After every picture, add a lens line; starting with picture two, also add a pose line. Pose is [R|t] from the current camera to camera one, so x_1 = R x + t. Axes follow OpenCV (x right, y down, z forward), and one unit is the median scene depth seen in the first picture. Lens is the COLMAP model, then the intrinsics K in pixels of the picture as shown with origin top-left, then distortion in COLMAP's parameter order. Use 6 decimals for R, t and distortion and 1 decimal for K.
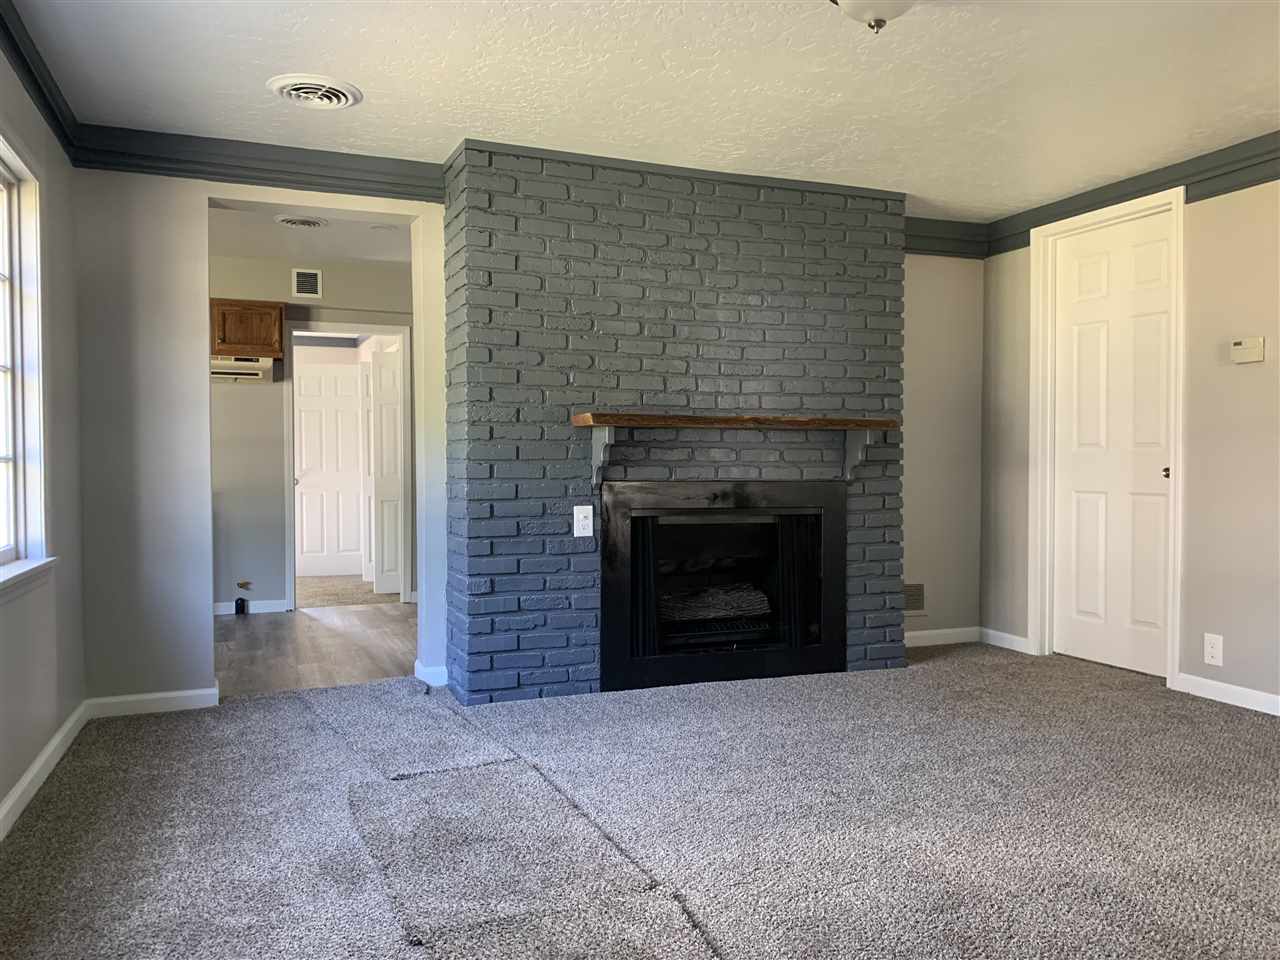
lens RADIAL K [[973.1, 0, 644.2], [0, 973.1, 501.8], [0, 0, 1]] dist [-0.035143, -0.003207]
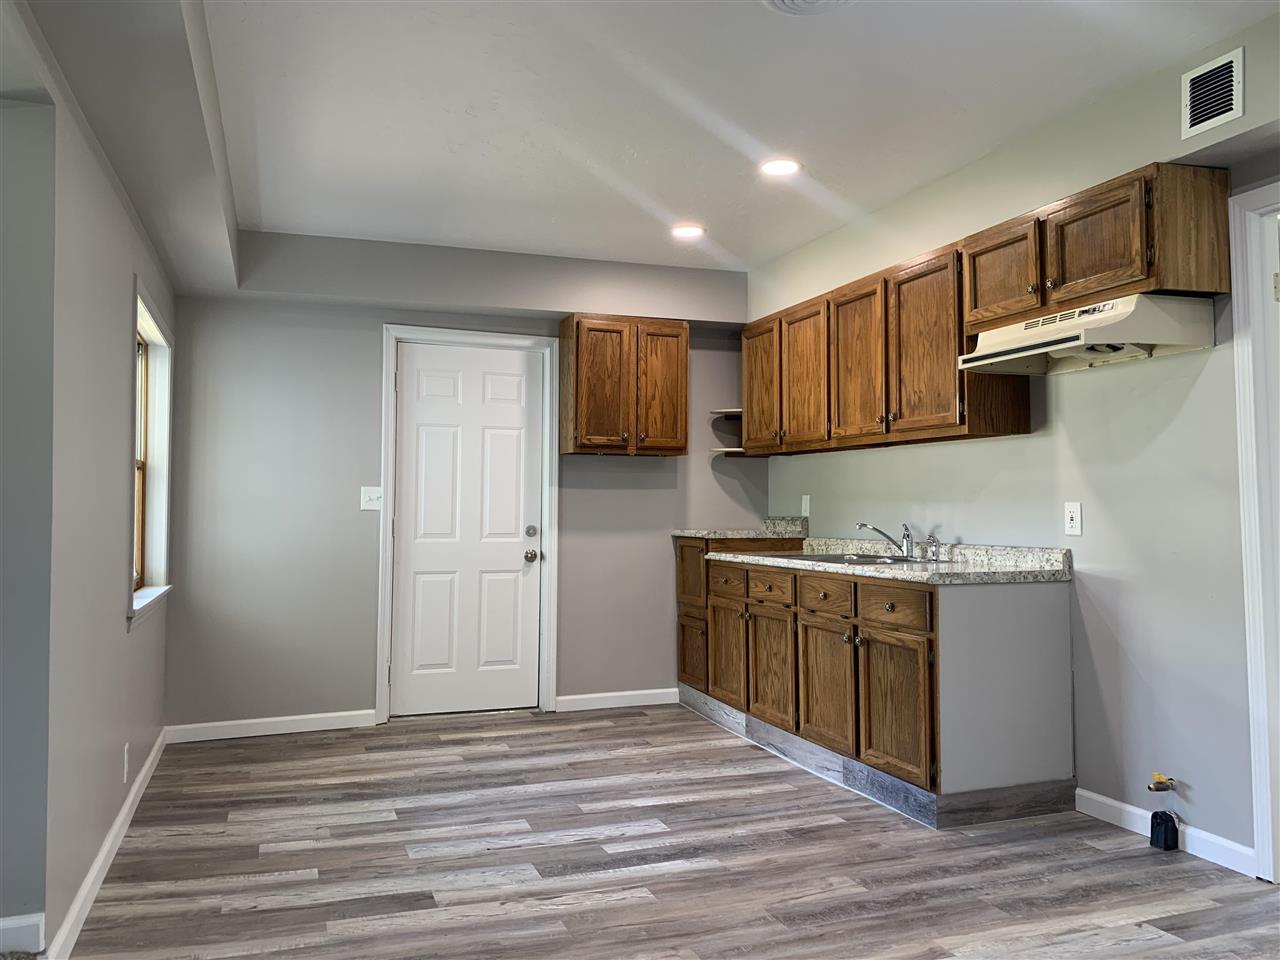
lens RADIAL K [[973.1, 0, 644.2], [0, 973.1, 501.8], [0, 0, 1]] dist [-0.035143, -0.003207]
pose [[-0.009302, -0.007035, -0.999932, 0.057834], [-0.038726, 0.999228, -0.006670, -0.040972], [0.999207, 0.038661, -0.009568, 0.767673]]
